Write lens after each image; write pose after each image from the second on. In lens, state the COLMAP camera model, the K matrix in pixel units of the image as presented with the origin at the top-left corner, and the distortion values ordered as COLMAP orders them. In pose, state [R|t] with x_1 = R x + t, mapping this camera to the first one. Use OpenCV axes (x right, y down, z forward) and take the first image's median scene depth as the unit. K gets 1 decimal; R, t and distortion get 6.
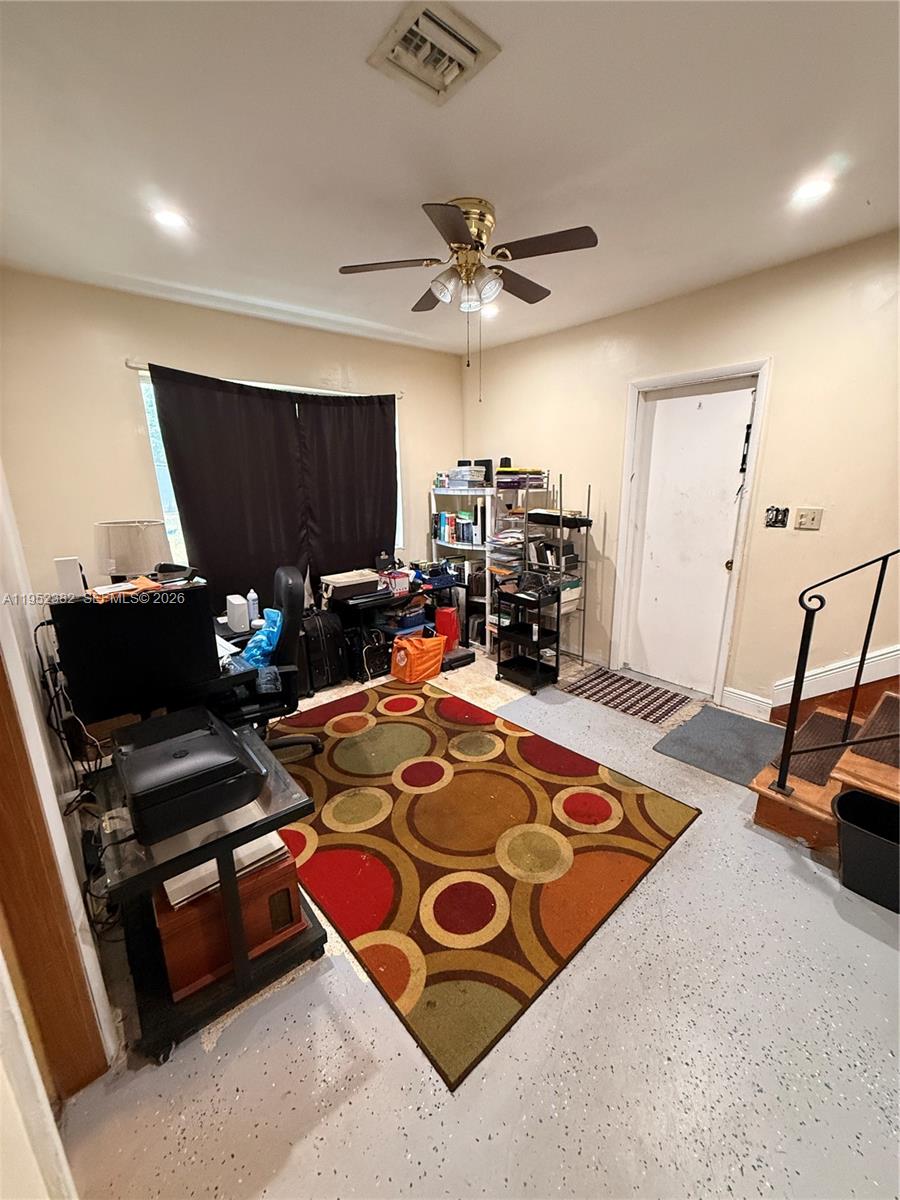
lens RADIAL K [[478.7, 0, 452.4], [0, 478.7, 599.9], [0, 0, 1]] dist [0.000860, 0.000112]
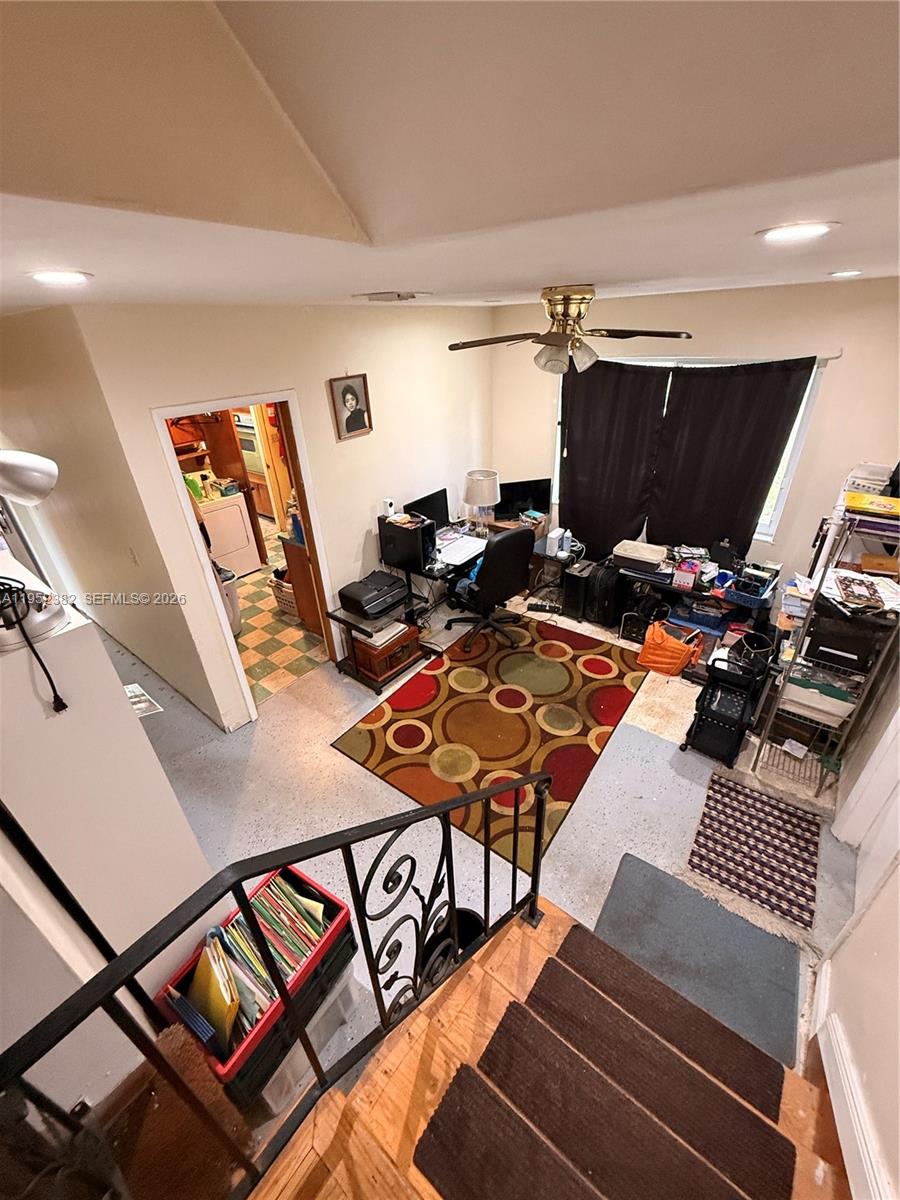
lens RADIAL K [[478.7, 0, 448.3], [0, 478.7, 597.0], [0, 0, 1]] dist [0.000860, 0.000112]
pose [[0.192175, 0.485227, -0.853009, 0.799280], [-0.208334, 0.869570, 0.447712, -0.410584], [0.958992, 0.091672, 0.268199, 0.333188]]
